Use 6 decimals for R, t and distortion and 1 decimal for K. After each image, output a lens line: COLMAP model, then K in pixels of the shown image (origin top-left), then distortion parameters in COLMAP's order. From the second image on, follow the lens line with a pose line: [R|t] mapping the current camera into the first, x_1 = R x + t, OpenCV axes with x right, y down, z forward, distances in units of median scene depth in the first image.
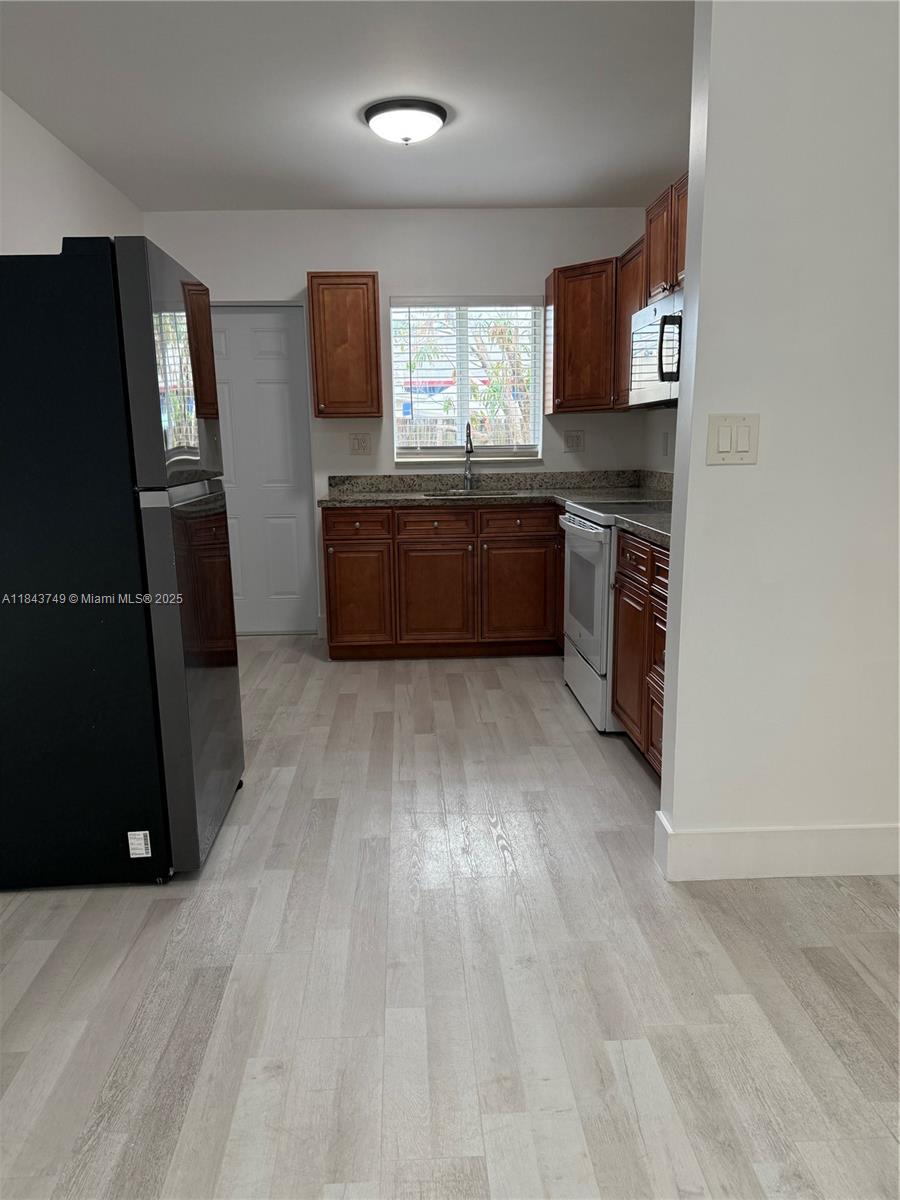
lens RADIAL K [[843.2, 0, 434.3], [0, 843.2, 603.4], [0, 0, 1]] dist [0.028977, -0.041522]
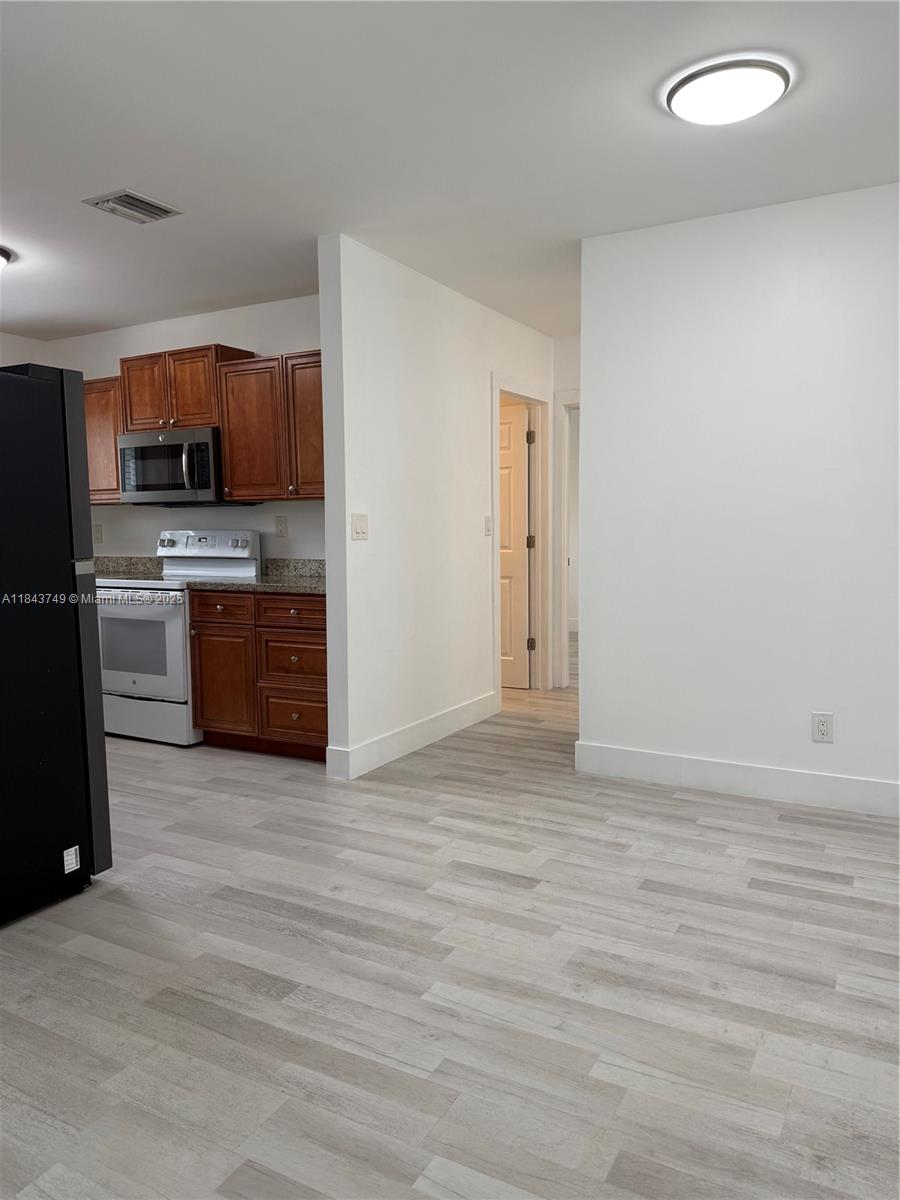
lens RADIAL K [[843.2, 0, 447.0], [0, 843.2, 604.3], [0, 0, 1]] dist [0.028977, -0.041522]
pose [[0.519469, -0.069906, 0.851625, -0.731459], [0.165742, 0.985963, -0.020166, 0.030466], [-0.838261, 0.151626, 0.523764, -0.077654]]
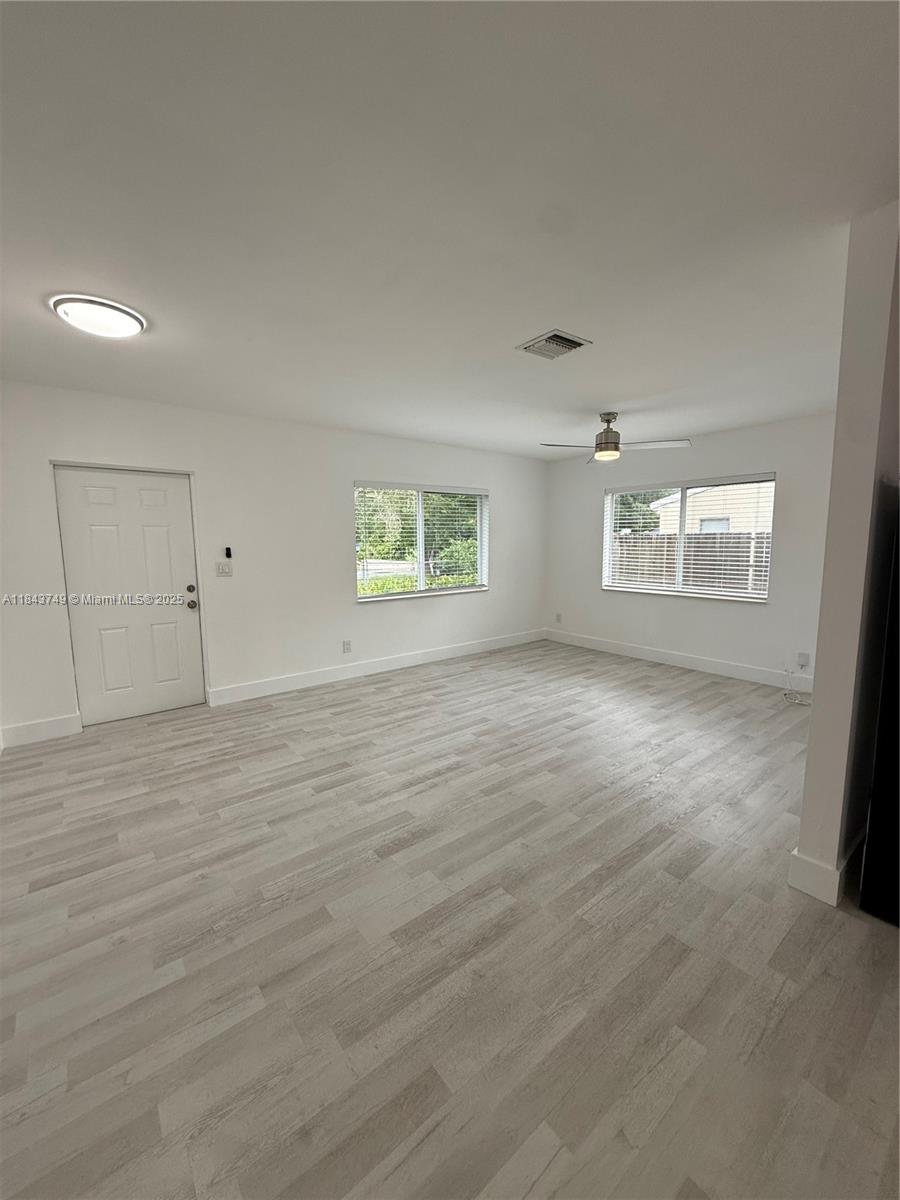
lens RADIAL K [[476.6, 0, 447.9], [0, 476.6, 599.6], [0, 0, 1]] dist [-0.002541, 0.000831]
pose [[0.592009, 0.116851, -0.797415, -0.310731], [-0.160250, 0.986744, 0.025623, -0.048748], [0.789838, 0.112617, 0.602887, -0.043606]]
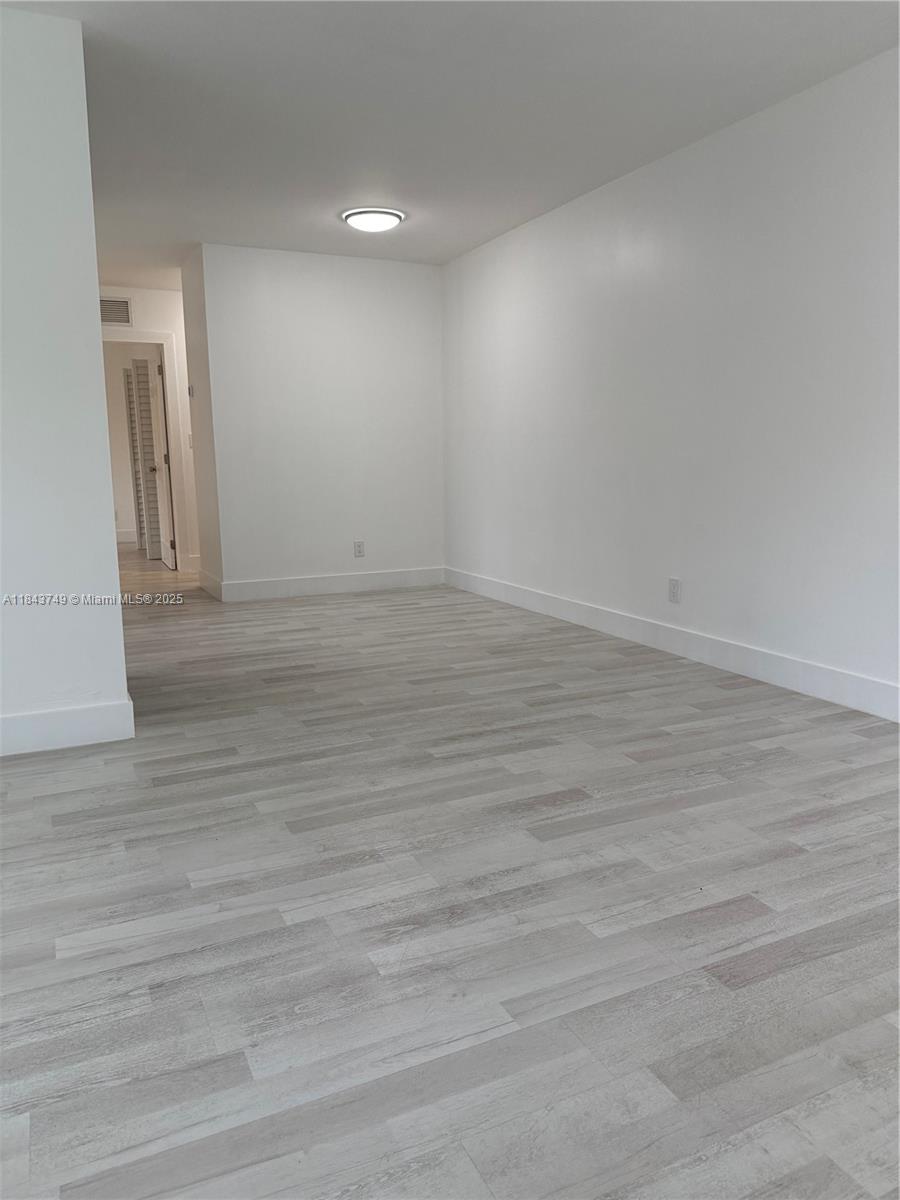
lens RADIAL K [[843.2, 0, 442.6], [0, 843.2, 595.9], [0, 0, 1]] dist [0.028977, -0.041522]
pose [[-0.397568, -0.127434, 0.908681, -1.494290], [0.198645, 0.954870, 0.220823, -0.054017], [-0.895812, 0.268298, -0.354312, 0.666328]]
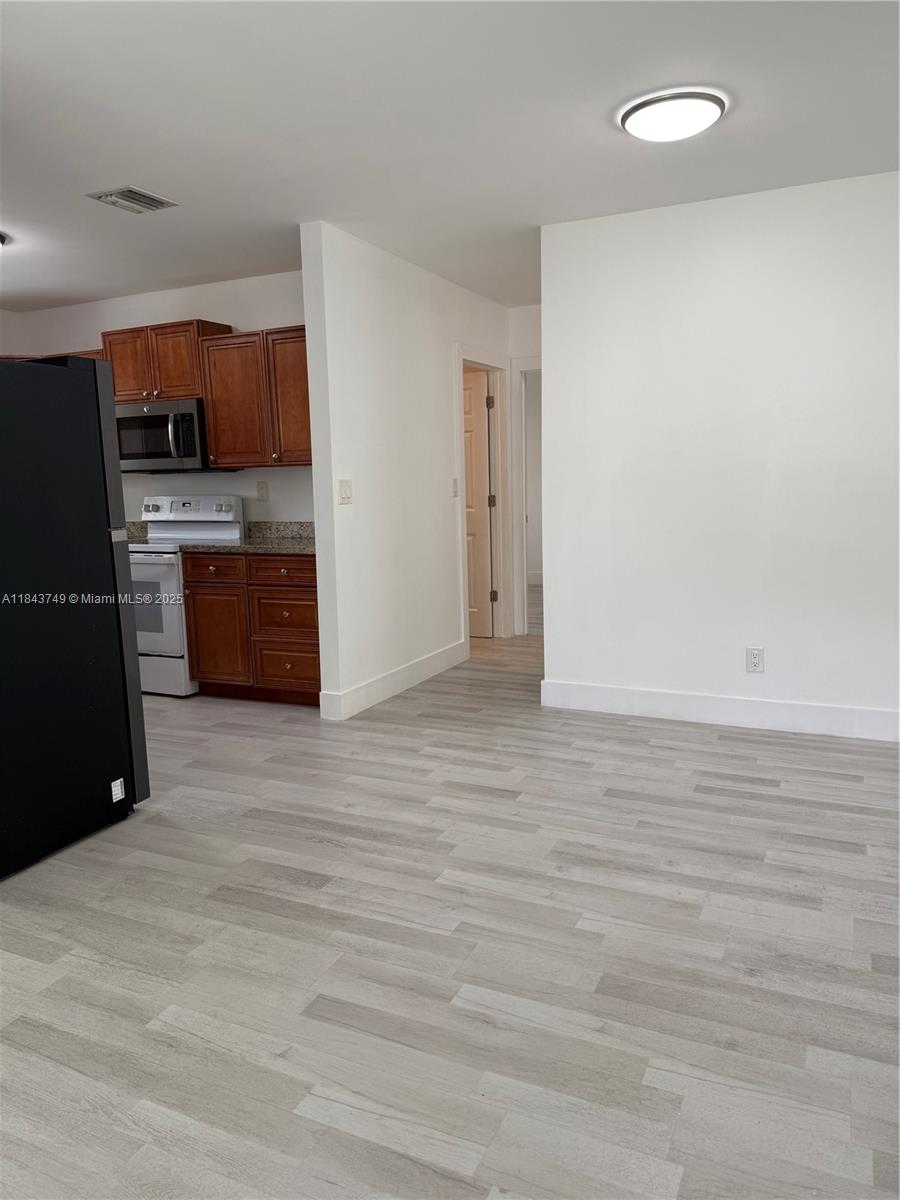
lens RADIAL K [[843.2, 0, 447.5], [0, 843.2, 600.2], [0, 0, 1]] dist [0.028977, -0.041522]
pose [[0.460312, -0.122854, 0.879215, -0.872308], [0.188213, 0.981370, 0.038590, 0.022603], [-0.867576, 0.147716, 0.474859, -0.102624]]
